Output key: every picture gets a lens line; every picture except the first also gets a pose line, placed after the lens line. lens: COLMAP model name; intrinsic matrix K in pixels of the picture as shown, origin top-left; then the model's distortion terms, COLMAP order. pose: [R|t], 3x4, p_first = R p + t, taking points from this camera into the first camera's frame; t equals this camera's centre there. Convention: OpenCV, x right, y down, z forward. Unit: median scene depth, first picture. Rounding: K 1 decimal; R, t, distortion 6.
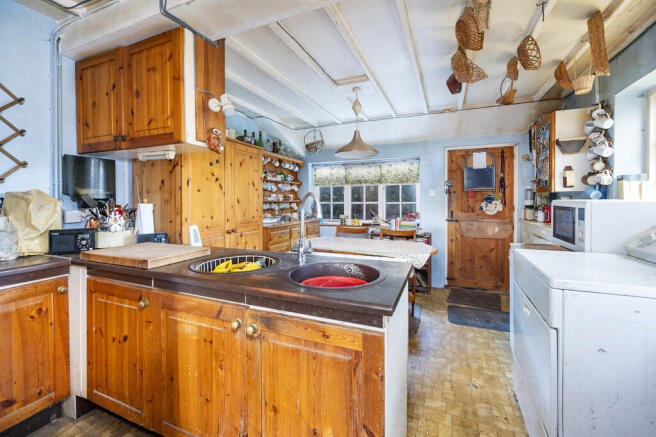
lens RADIAL K [[272.5, 0, 333.1], [0, 272.5, 204.2], [0, 0, 1]] dist [0.000826, 0.000295]
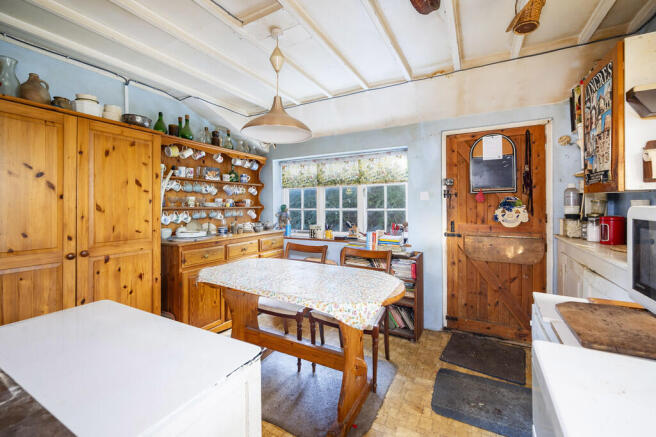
lens RADIAL K [[272.5, 0, 331.2], [0, 272.5, 206.4], [0, 0, 1]] dist [0.000826, 0.000295]
pose [[0.995645, -0.001769, -0.093210, 0.198286], [0.000617, 0.999923, -0.012392, -0.005528], [0.093225, 0.012280, 0.995569, 0.283451]]
